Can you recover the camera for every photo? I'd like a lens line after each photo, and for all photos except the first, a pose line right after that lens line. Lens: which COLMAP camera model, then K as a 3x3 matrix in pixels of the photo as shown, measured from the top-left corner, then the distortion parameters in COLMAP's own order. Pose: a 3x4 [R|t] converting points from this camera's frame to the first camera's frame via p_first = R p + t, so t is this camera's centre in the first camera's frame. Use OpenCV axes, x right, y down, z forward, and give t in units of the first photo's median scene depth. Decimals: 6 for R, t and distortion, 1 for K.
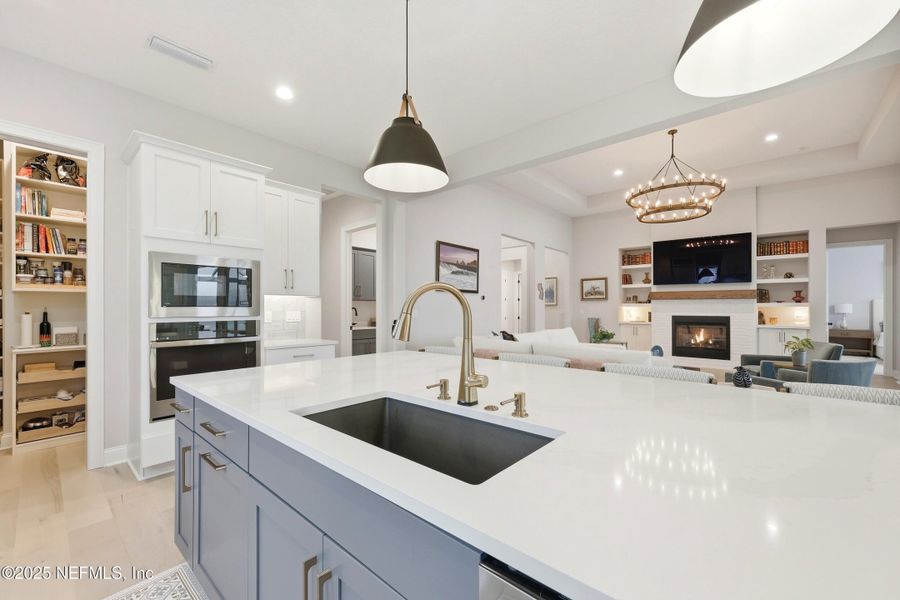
lens RADIAL K [[364.3, 0, 446.7], [0, 364.3, 305.6], [0, 0, 1]] dist [0.000847, 0.000173]
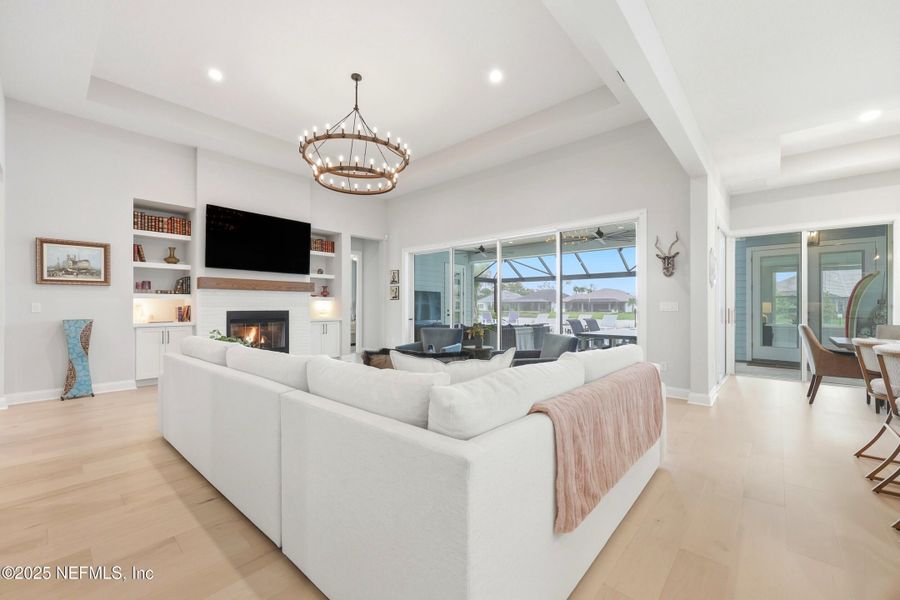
lens RADIAL K [[364.4, 0, 446.5], [0, 364.4, 303.2], [0, 0, 1]] dist [0.000231, 0.000076]
pose [[0.010667, 0.003211, 0.999938, -0.222796], [-0.009544, 0.999950, -0.003109, 0.017132], [-0.999898, -0.009510, 0.010697, 1.048010]]
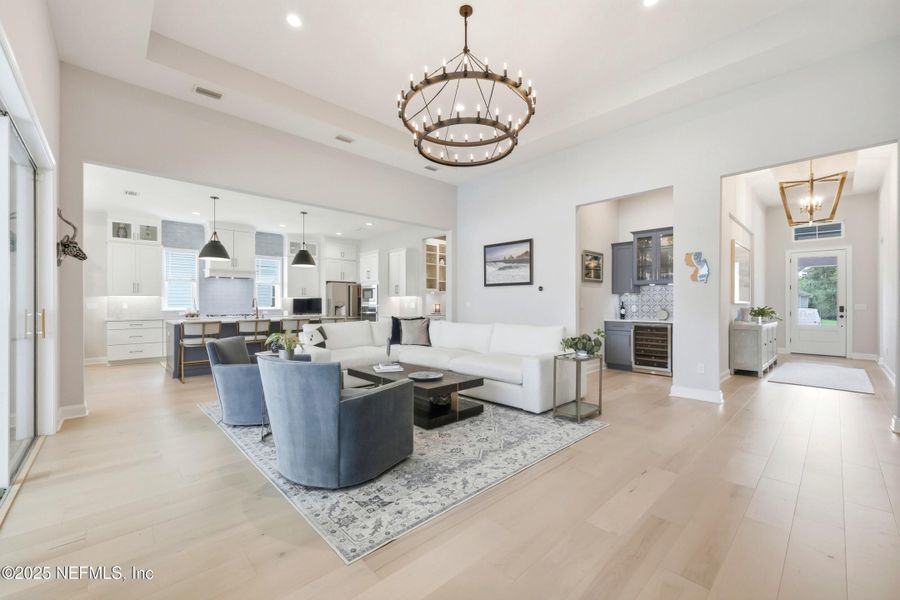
lens RADIAL K [[364.4, 0, 446.5], [0, 364.4, 303.2], [0, 0, 1]] dist [0.000231, 0.000076]
pose [[-0.101399, -0.000336, -0.994846, 1.657066], [0.010357, 0.999945, -0.001393, 0.023339], [0.994792, -0.010445, -0.101390, 1.352797]]
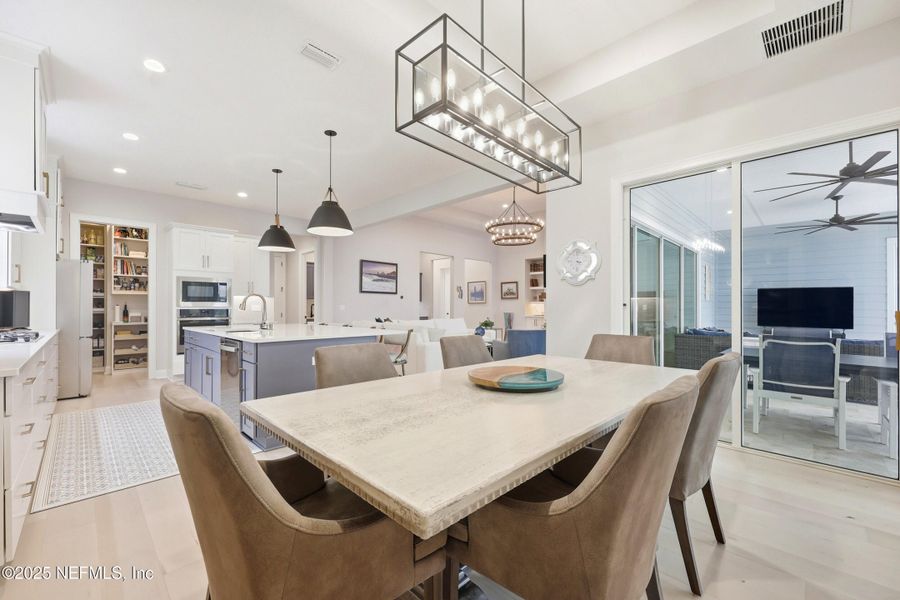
lens RADIAL K [[364.4, 0, 446.5], [0, 364.4, 303.2], [0, 0, 1]] dist [0.000231, 0.000076]
pose [[0.998392, 0.000346, -0.056680, 0.564850], [-0.000633, 0.999987, -0.005046, 0.014876], [0.056678, 0.005074, 0.998380, -0.666483]]
